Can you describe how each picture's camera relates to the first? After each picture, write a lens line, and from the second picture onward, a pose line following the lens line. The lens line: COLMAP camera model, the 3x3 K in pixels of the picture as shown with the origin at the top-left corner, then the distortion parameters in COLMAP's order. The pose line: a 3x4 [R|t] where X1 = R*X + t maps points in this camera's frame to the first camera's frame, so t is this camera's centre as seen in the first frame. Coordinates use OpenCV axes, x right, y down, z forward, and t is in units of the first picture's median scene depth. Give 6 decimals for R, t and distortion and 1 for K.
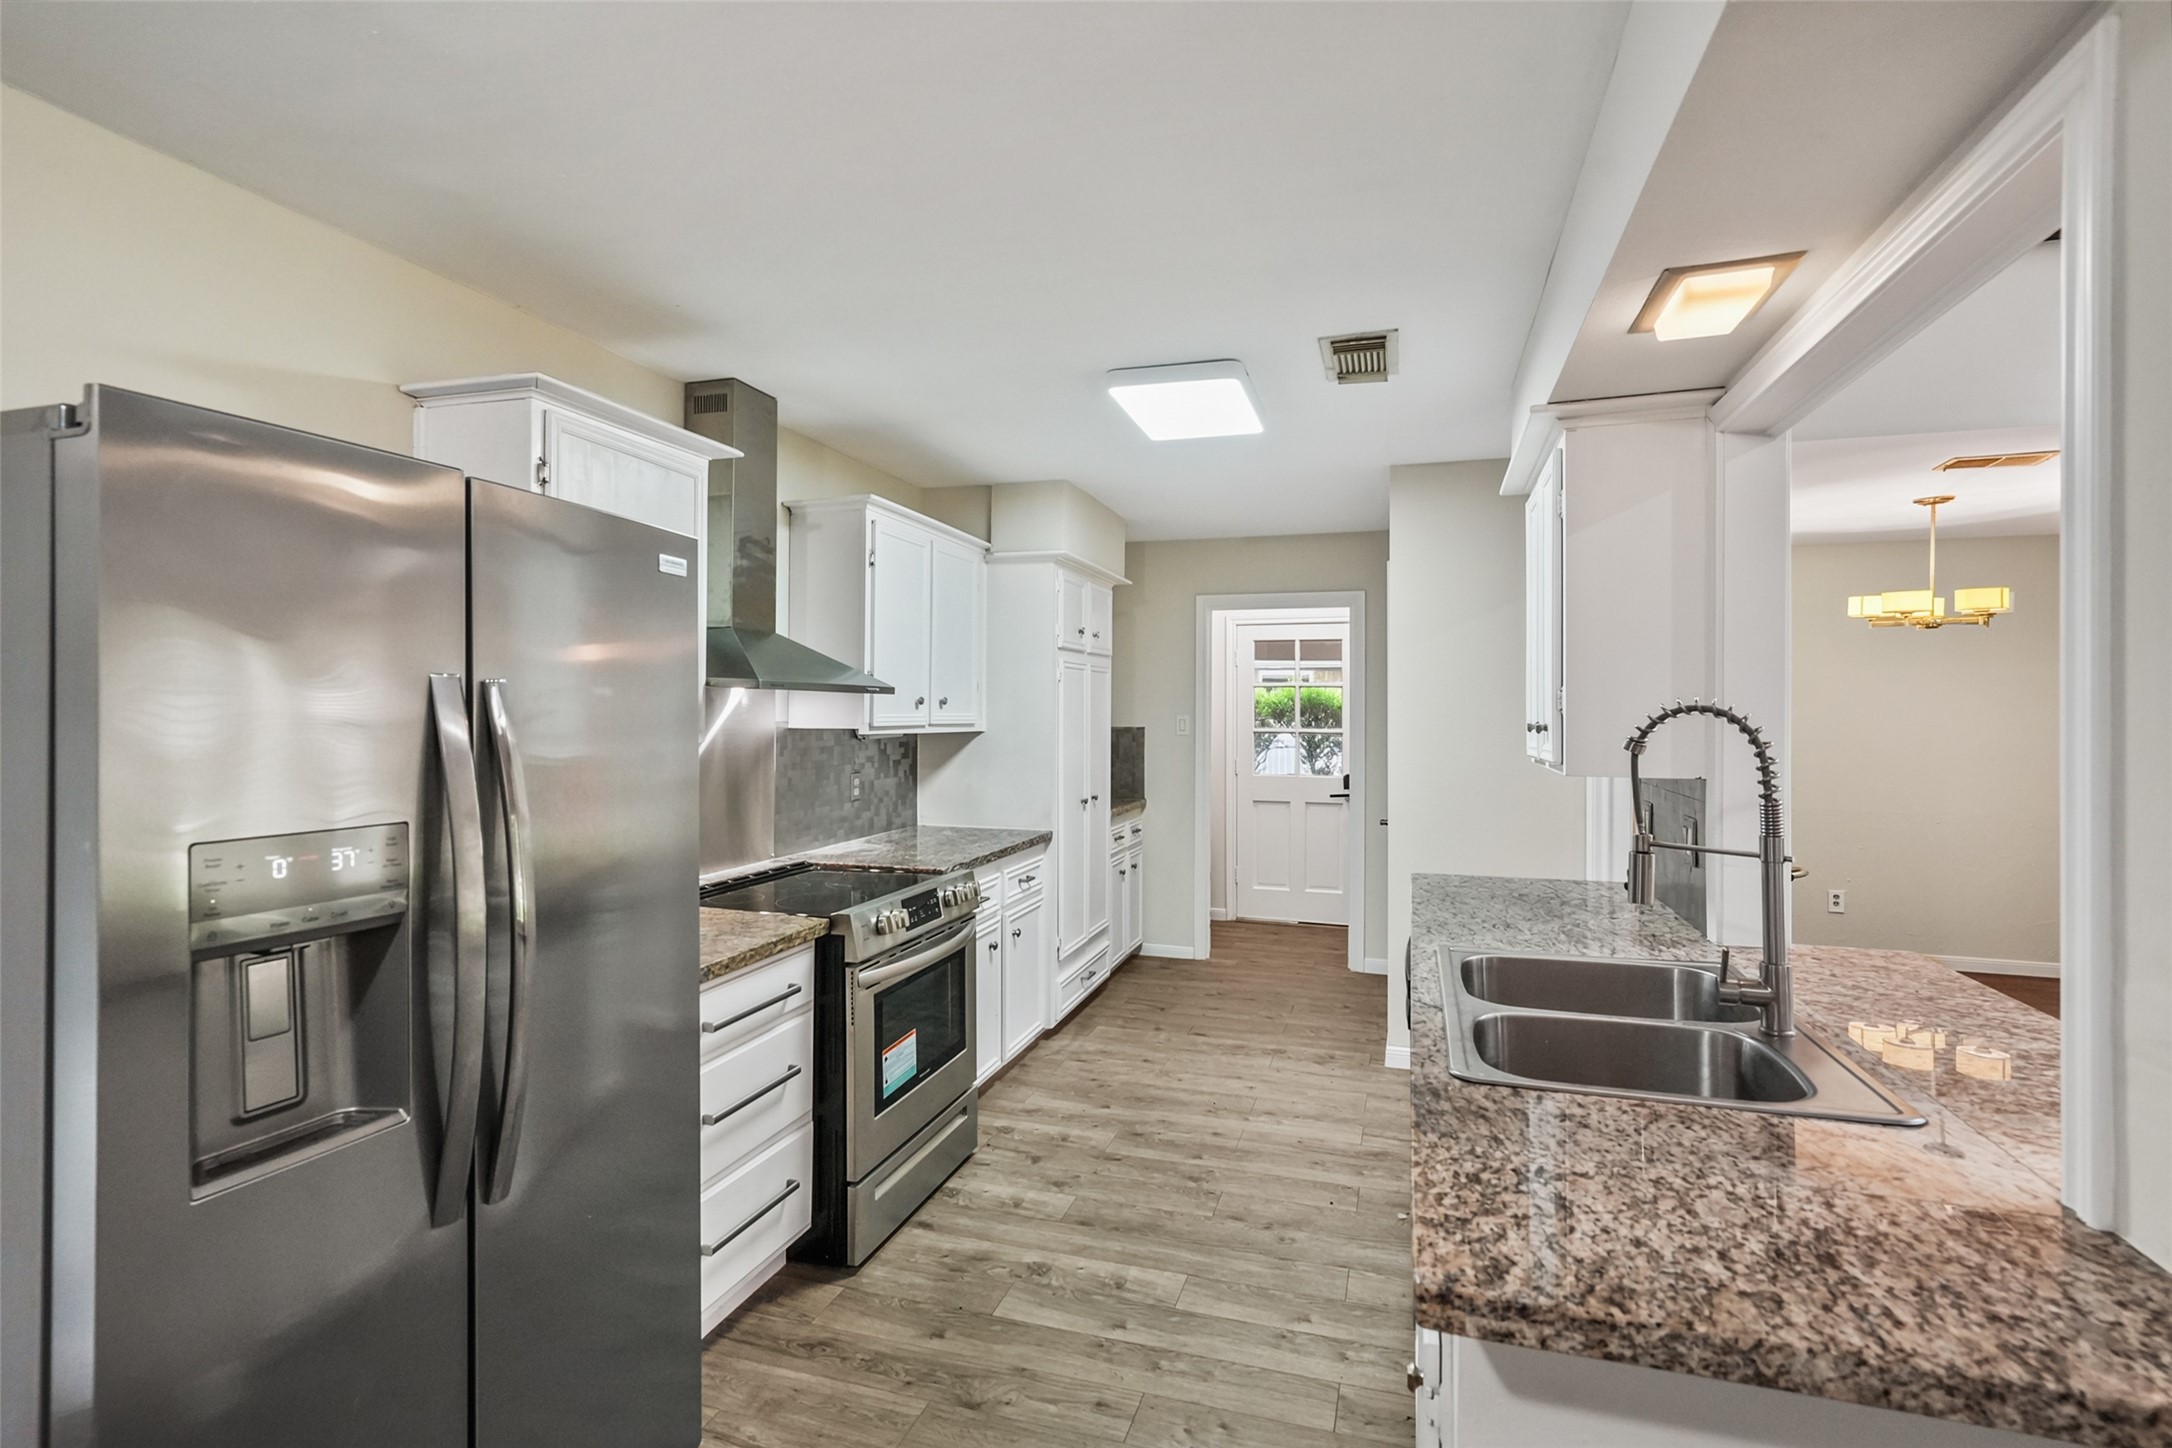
lens RADIAL K [[1011.5, 0, 1089.8], [0, 1011.5, 704.9], [0, 0, 1]] dist [0.002289, 0.001858]
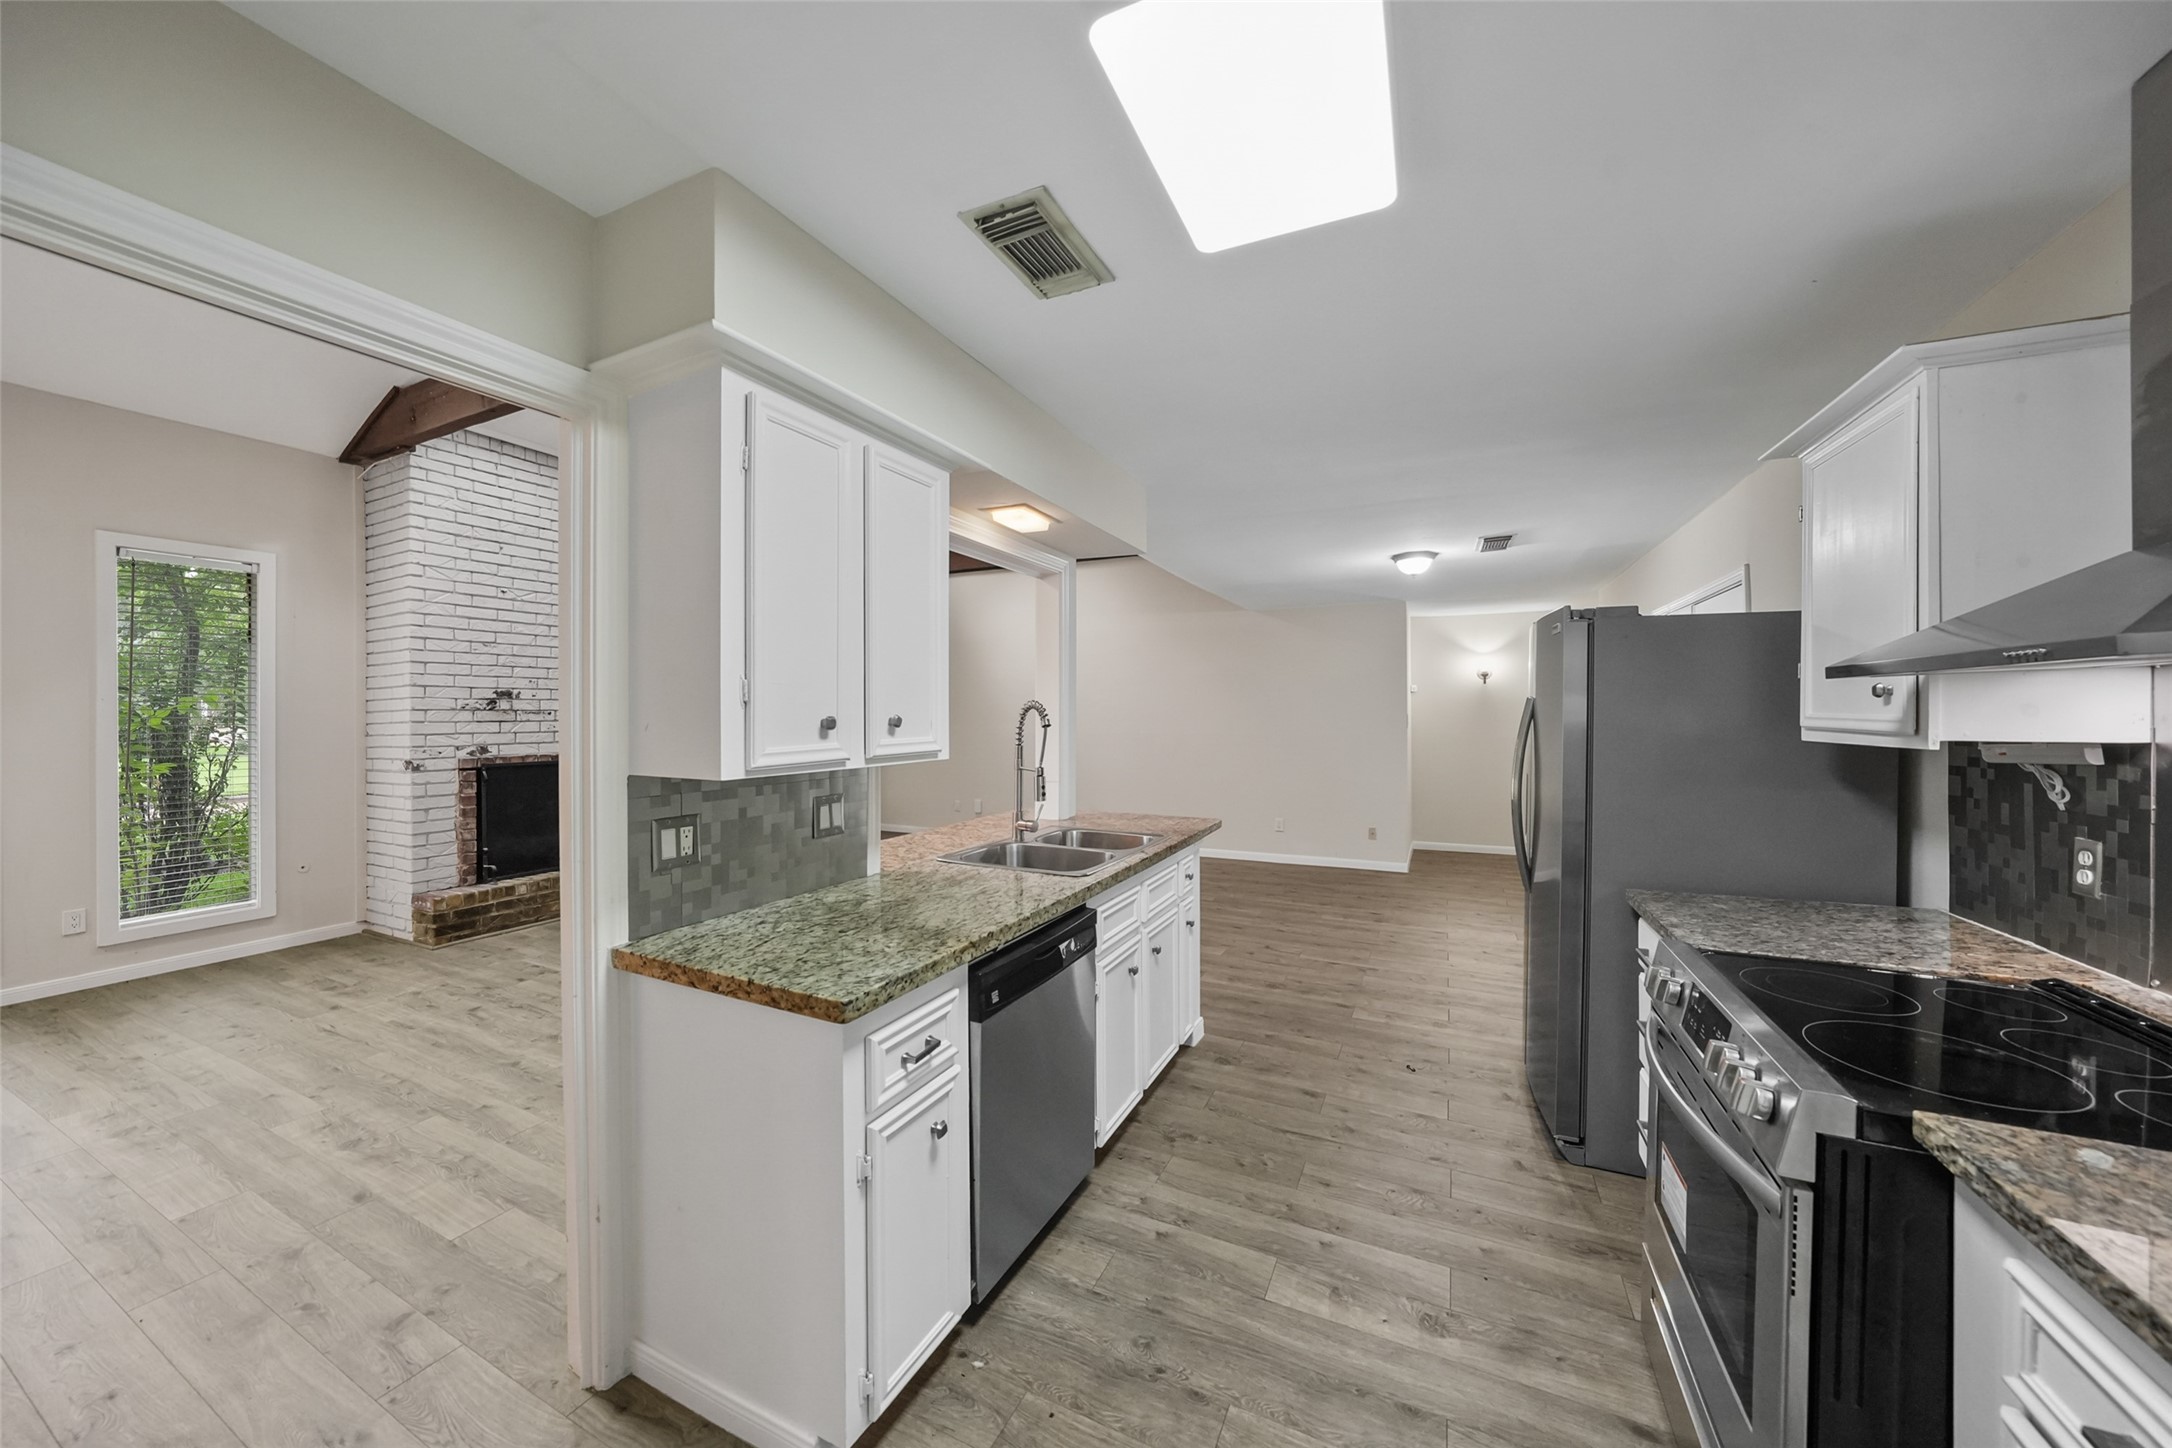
lens RADIAL K [[758.3, 0, 1087.4], [0, 758.3, 714.6], [0, 0, 1]] dist [-0.024886, 0.005560]
pose [[-0.991108, -0.003964, 0.132998, 0.150953], [-0.004349, 0.999987, -0.002606, 0.015054], [-0.132985, -0.003161, -0.991113, 1.518318]]
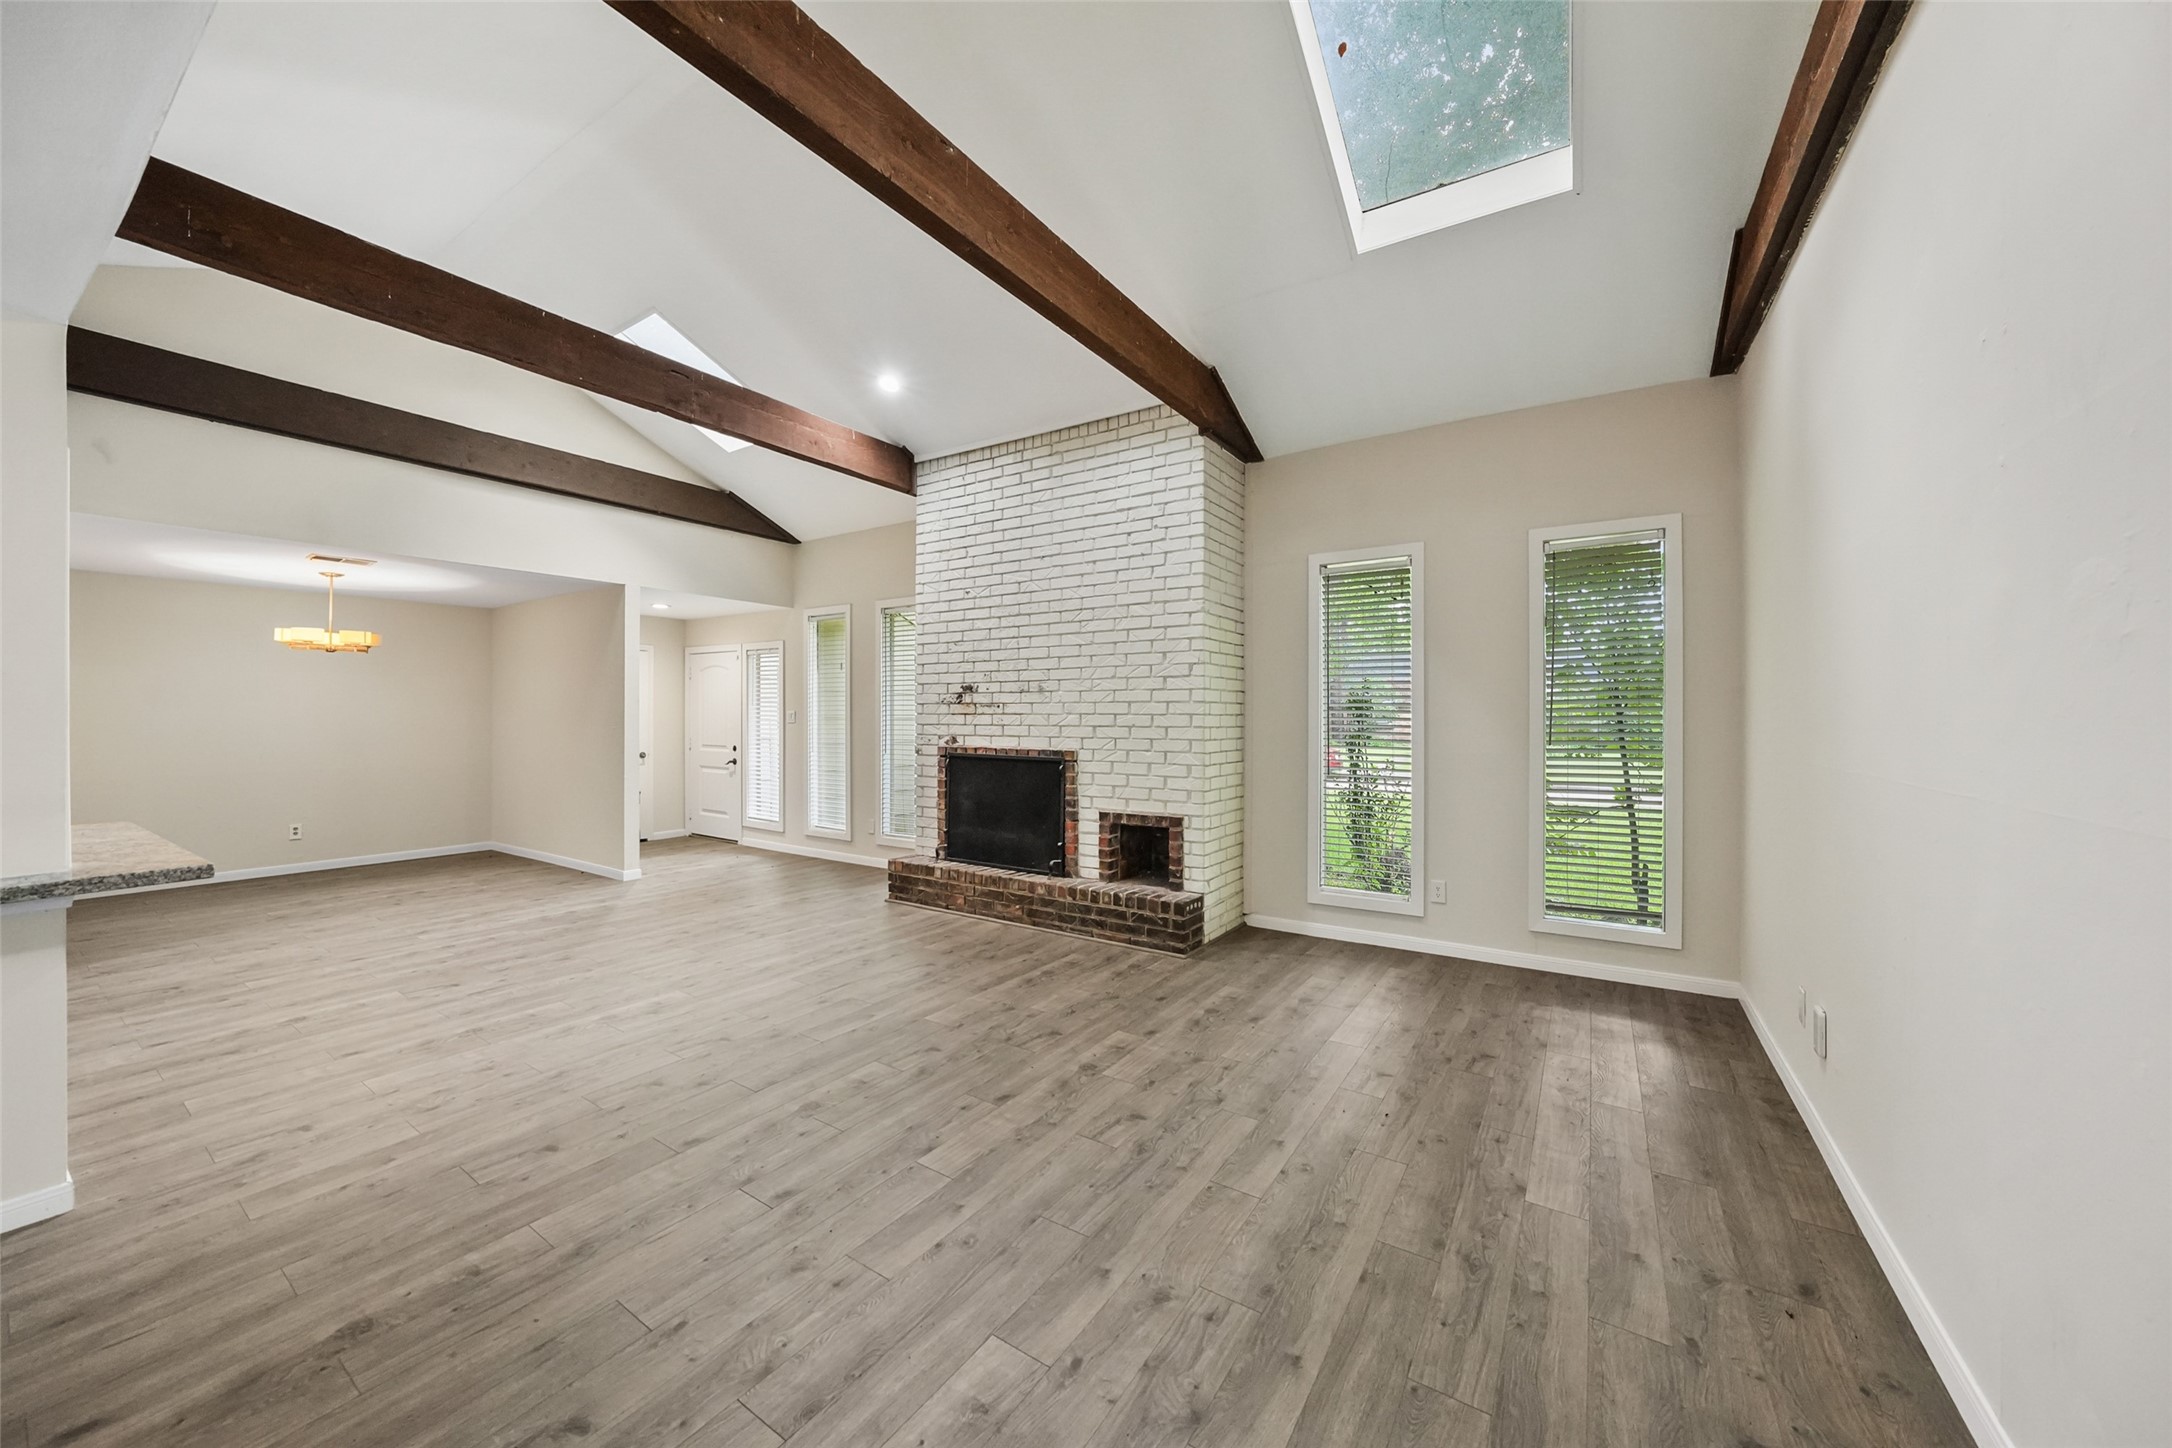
lens RADIAL K [[786.5, 0, 1075.5], [0, 786.5, 707.0], [0, 0, 1]] dist [-0.022662, 0.006969]
pose [[0.279288, 0.003247, 0.960202, -0.062198], [-0.003478, 0.999991, -0.002370, 0.018445], [-0.960201, -0.002677, 0.279296, -0.817422]]
